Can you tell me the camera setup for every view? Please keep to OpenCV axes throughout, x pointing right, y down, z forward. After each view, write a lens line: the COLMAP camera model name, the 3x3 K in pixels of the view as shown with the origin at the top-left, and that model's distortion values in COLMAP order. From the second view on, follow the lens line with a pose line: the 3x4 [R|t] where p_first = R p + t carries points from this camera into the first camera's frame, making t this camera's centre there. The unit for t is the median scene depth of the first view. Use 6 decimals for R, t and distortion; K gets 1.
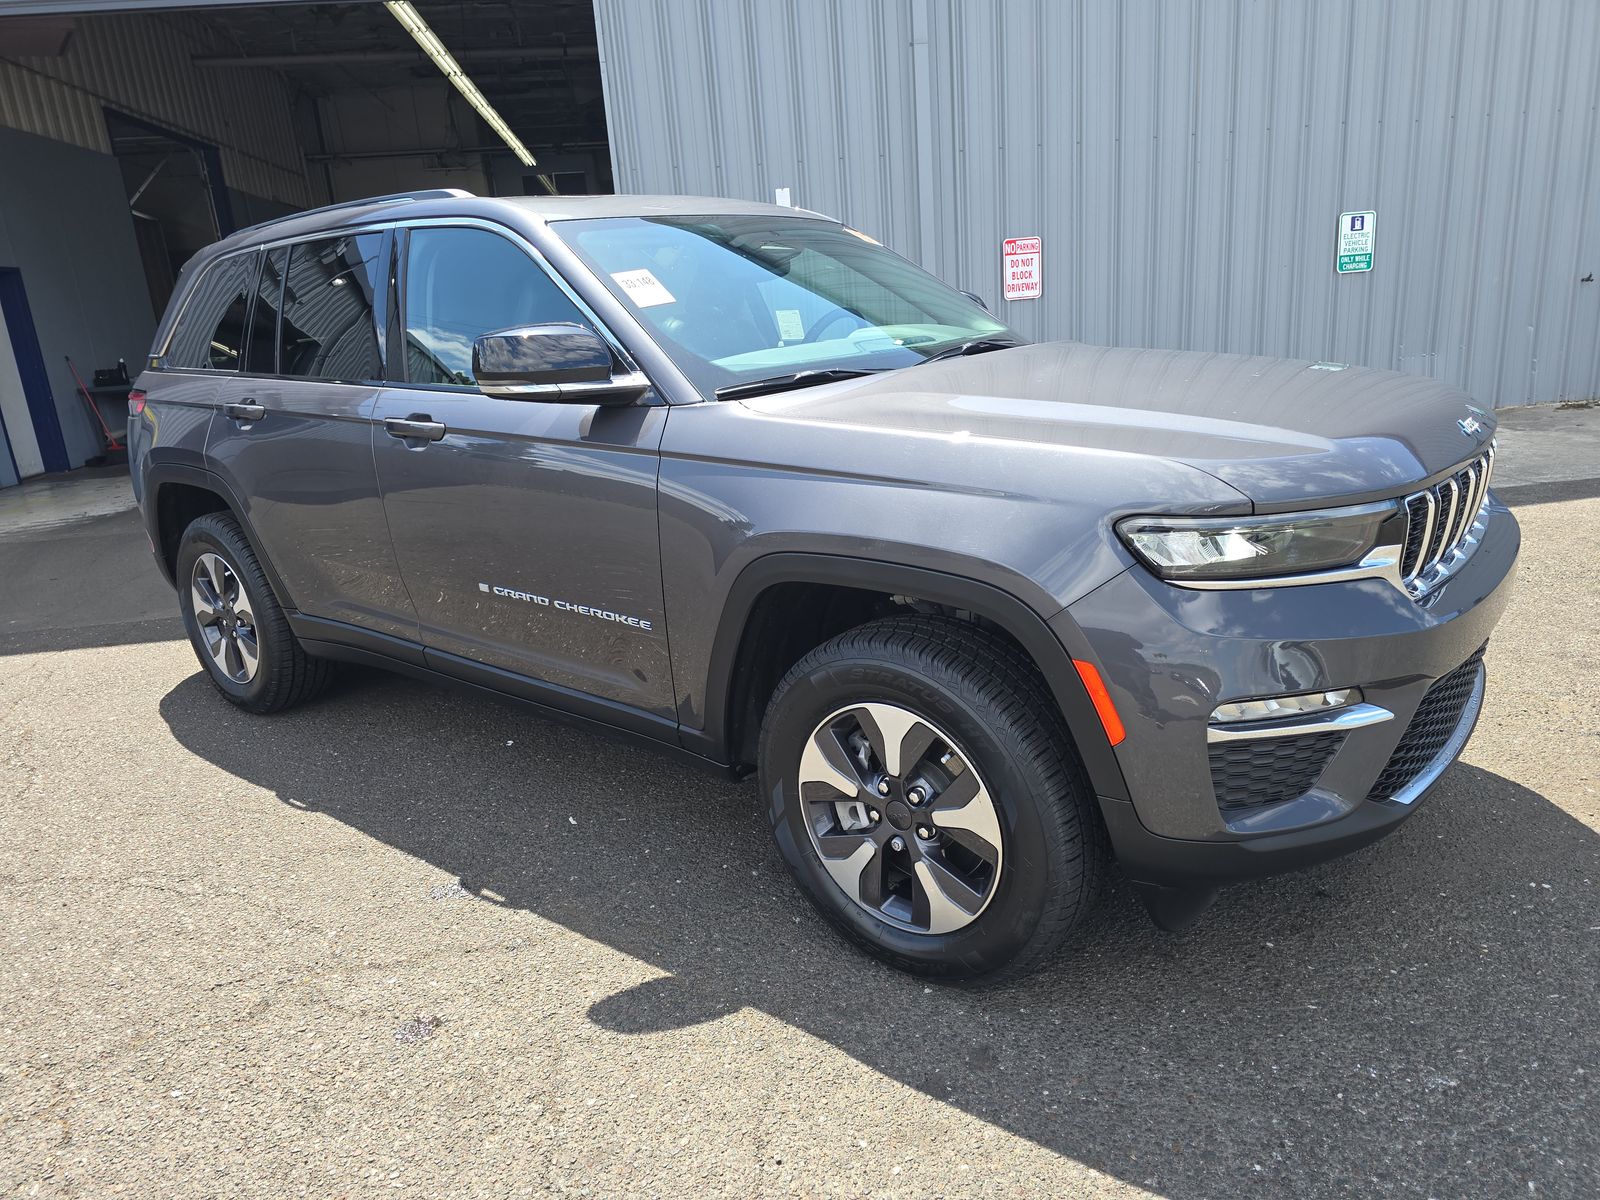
lens RADIAL K [[1080.0, 0, 800.0], [0, 1080.0, 600.0], [0, 0, 1]] dist [-0.004718, -0.001308]
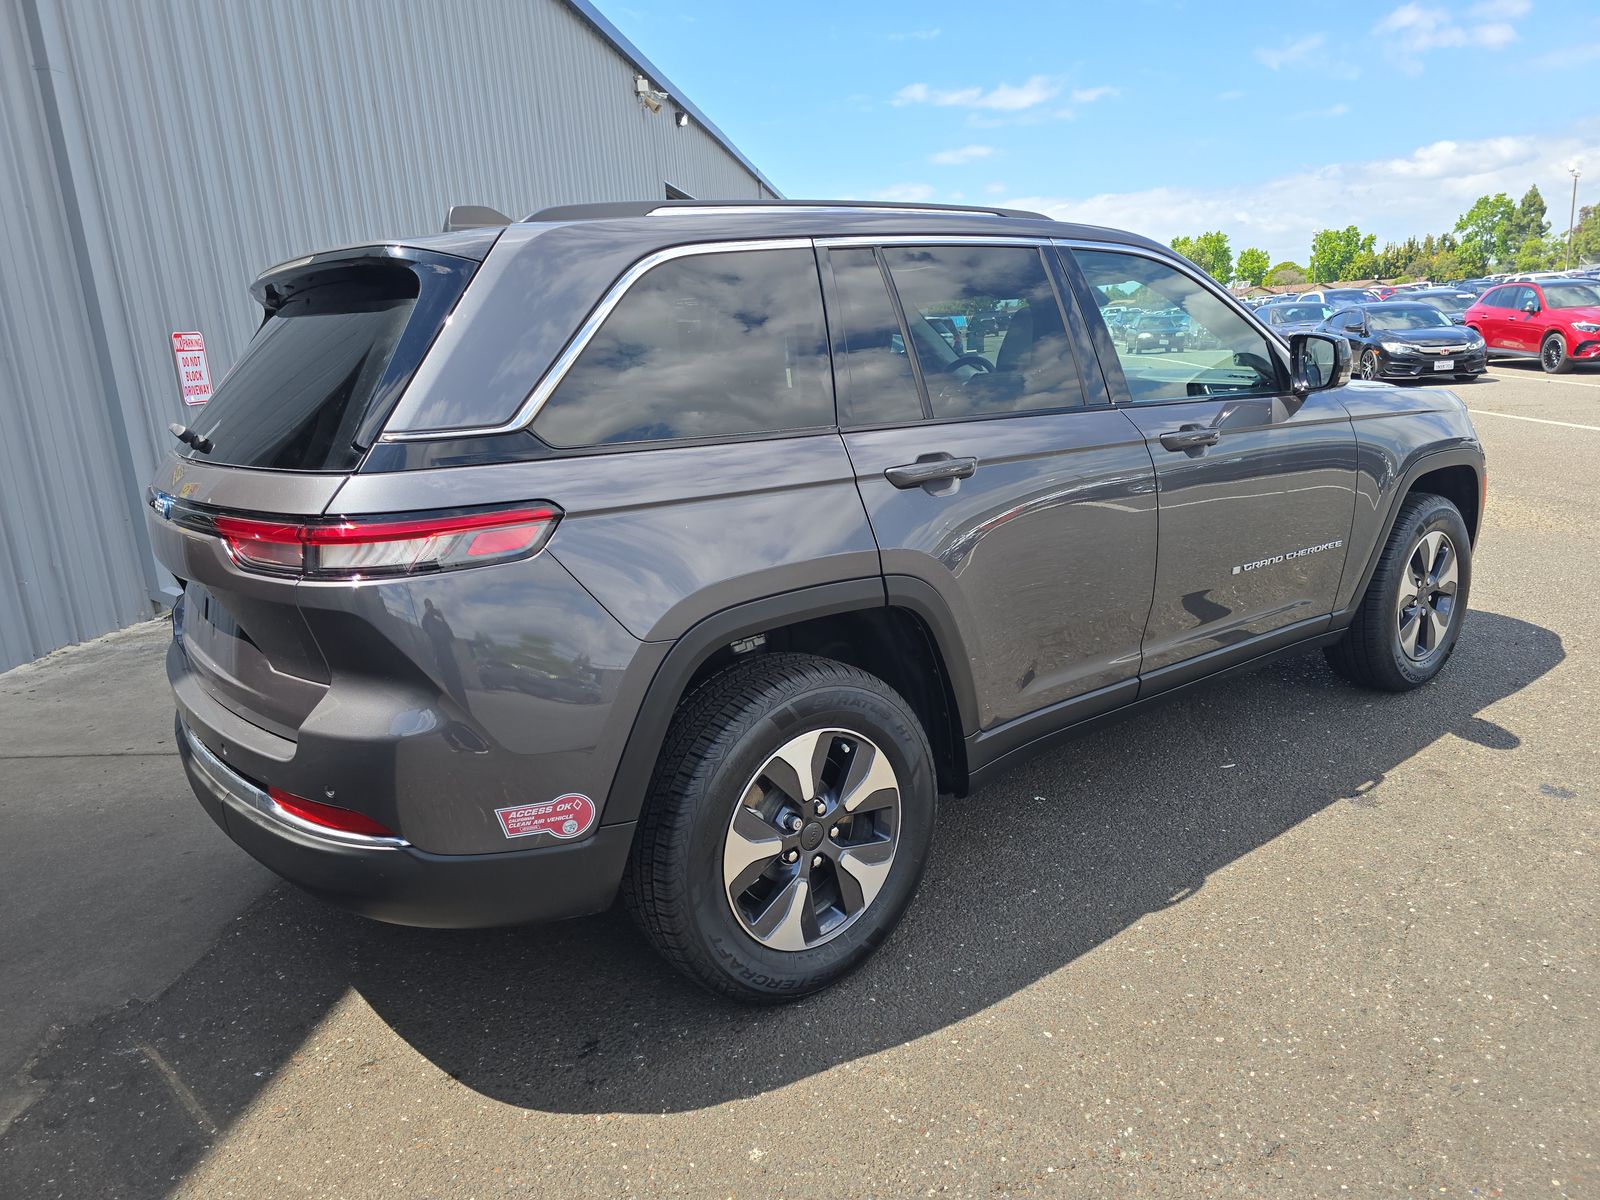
lens RADIAL K [[1039.9, 0, 800.0], [0, 1039.9, 600.0], [0, 0, 1]] dist [-0.006897, -0.000094]
pose [[0.270683, -0.197074, 0.942281, -1.206620], [0.305822, 0.945720, 0.109942, -0.200949], [-0.912800, 0.258410, 0.316259, 0.908458]]
